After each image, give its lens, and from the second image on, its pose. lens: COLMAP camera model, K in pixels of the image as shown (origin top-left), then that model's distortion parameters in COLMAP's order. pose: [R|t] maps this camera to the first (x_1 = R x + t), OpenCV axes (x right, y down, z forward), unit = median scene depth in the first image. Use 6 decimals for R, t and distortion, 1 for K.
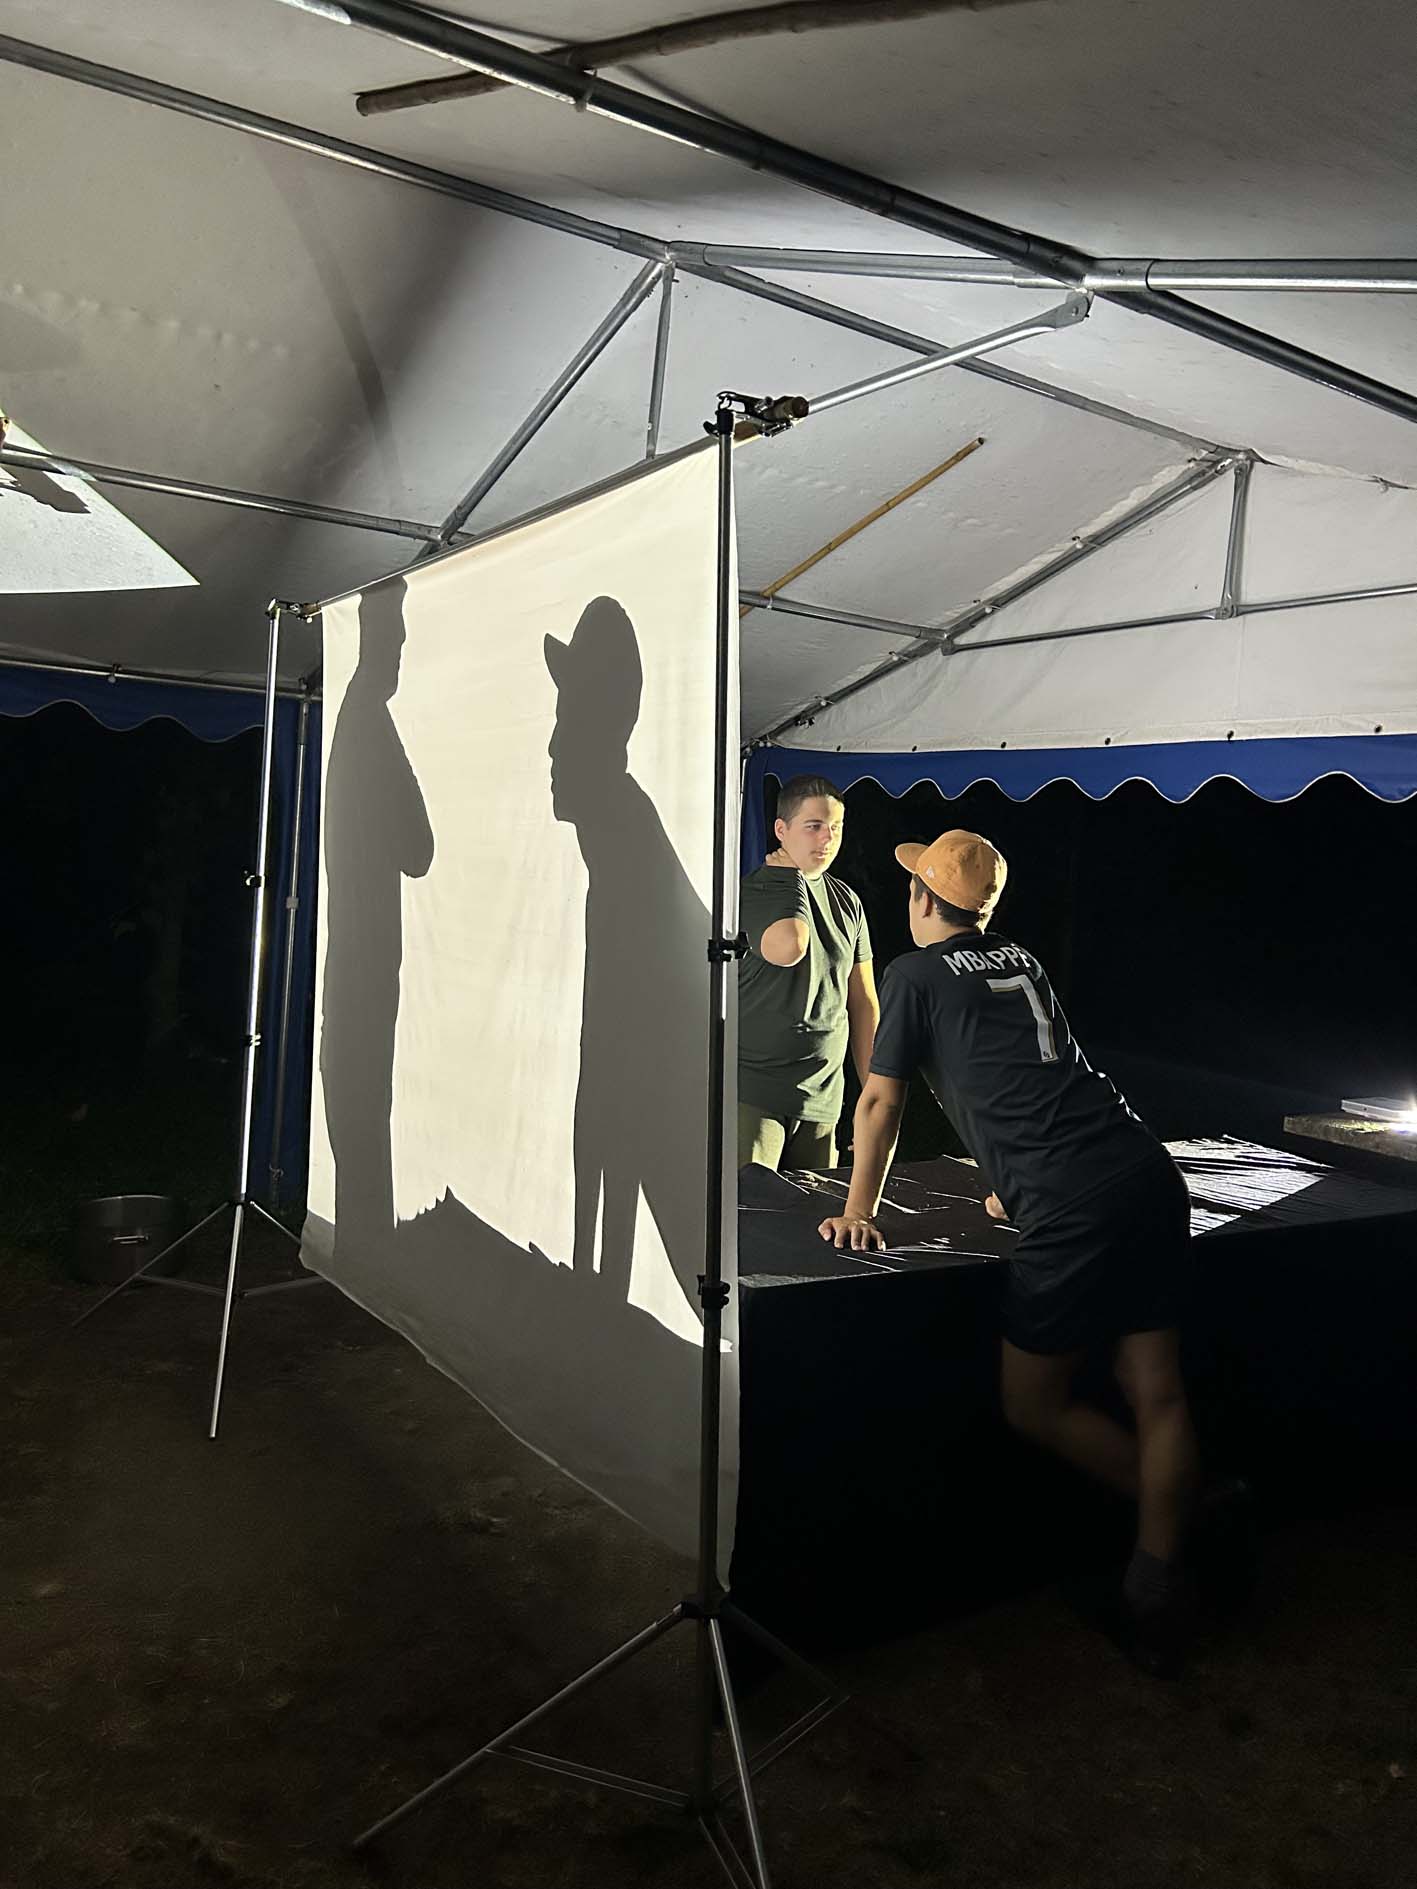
lens RADIAL K [[1459.2, 0, 719.6], [0, 1459.2, 937.6], [0, 0, 1]] dist [0.069559, -0.048723]
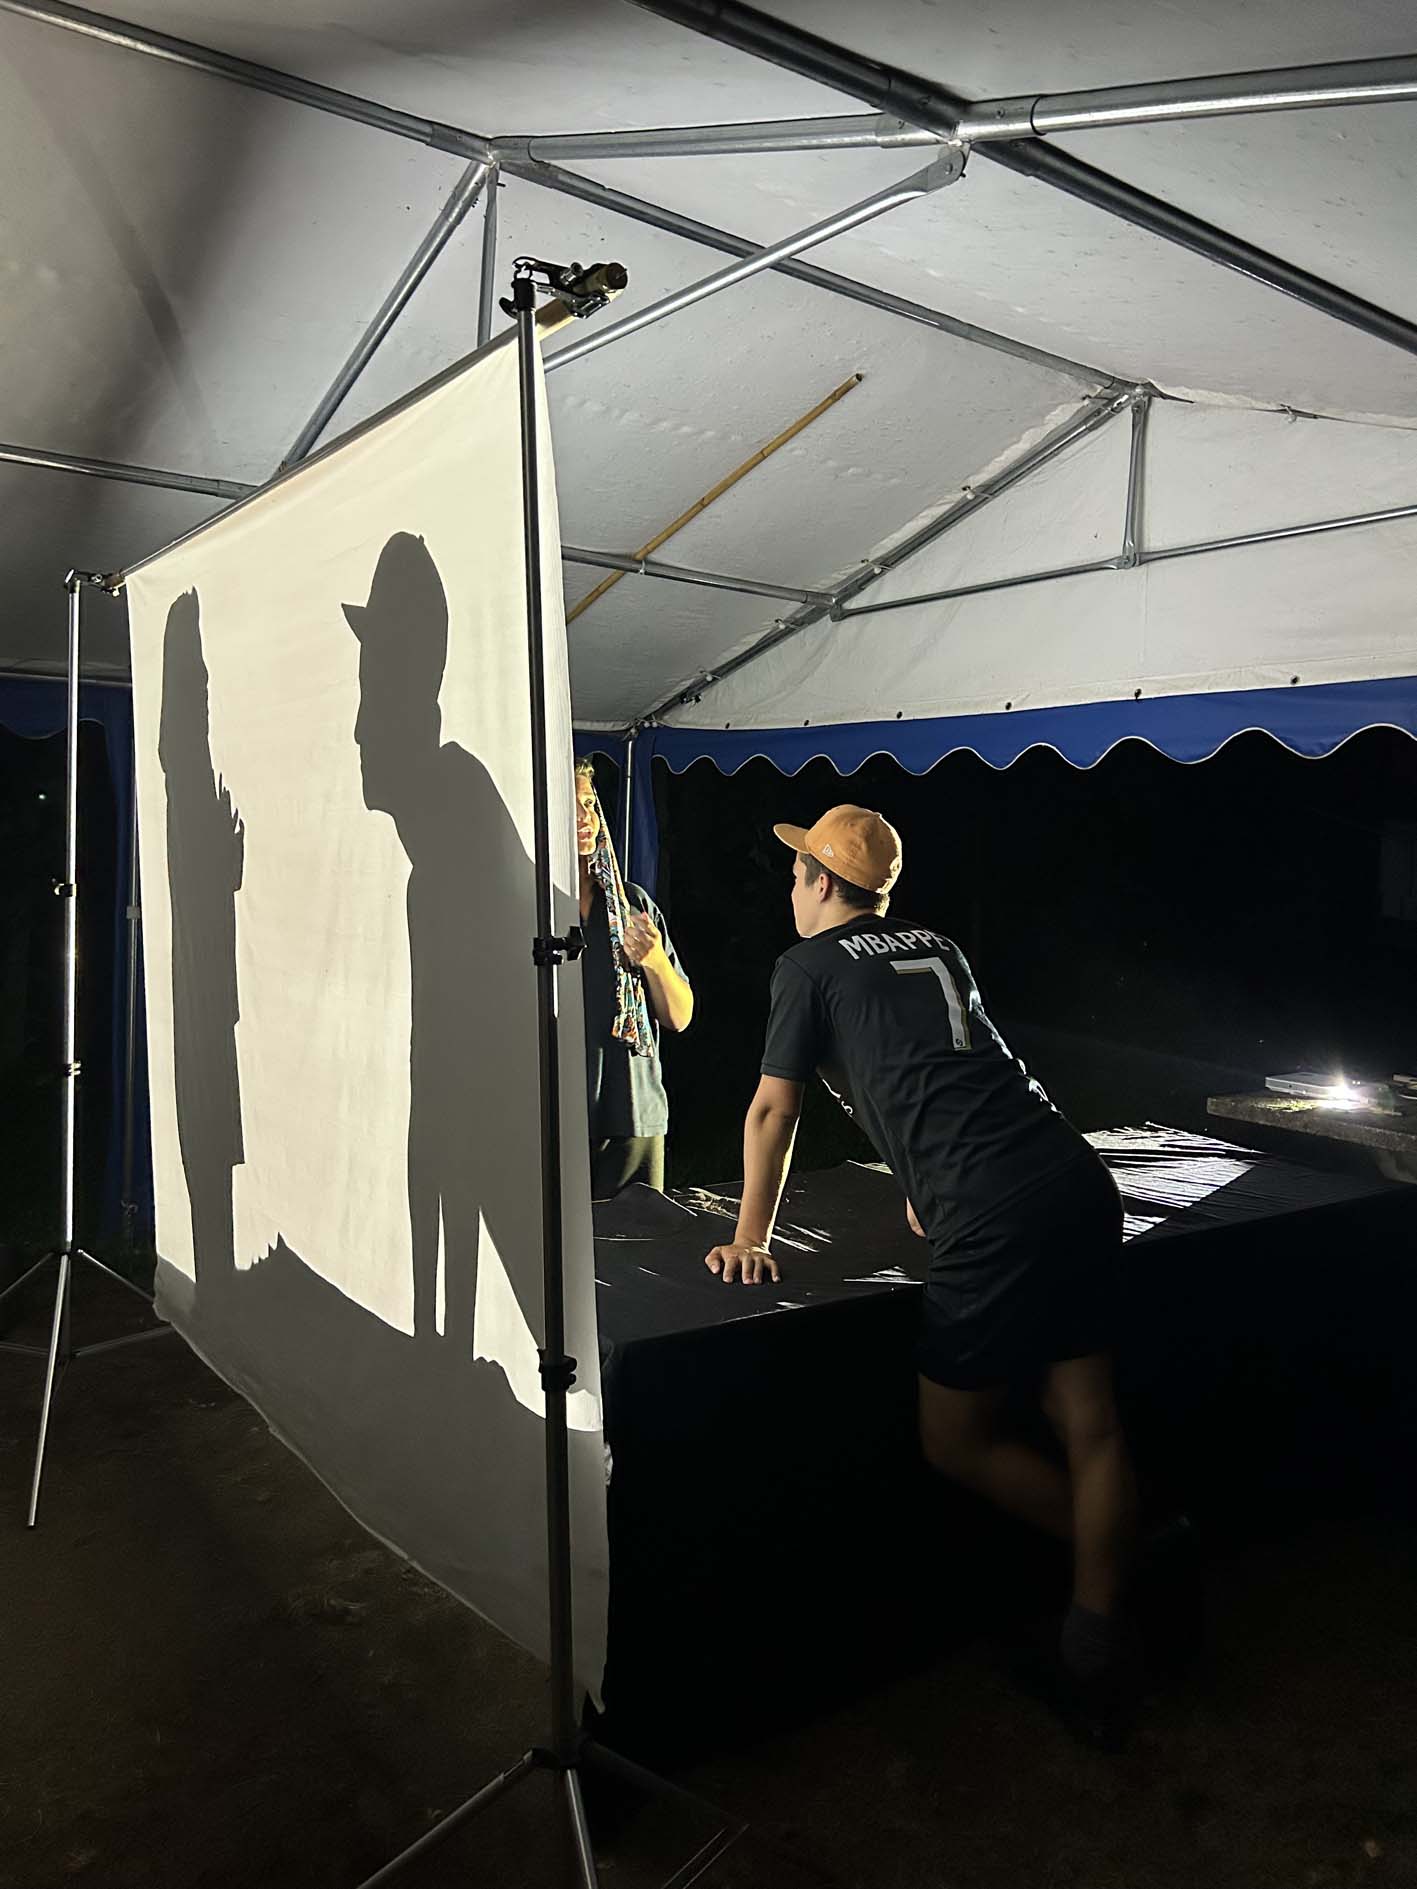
lens RADIAL K [[1459.2, 0, 711.4], [0, 1459.2, 944.4], [0, 0, 1]] dist [0.069559, -0.048723]
pose [[0.997817, -0.040255, 0.052352, 0.029064], [0.039683, 0.999141, 0.011913, -0.000970], [-0.052786, -0.009810, 0.998558, 0.107779]]
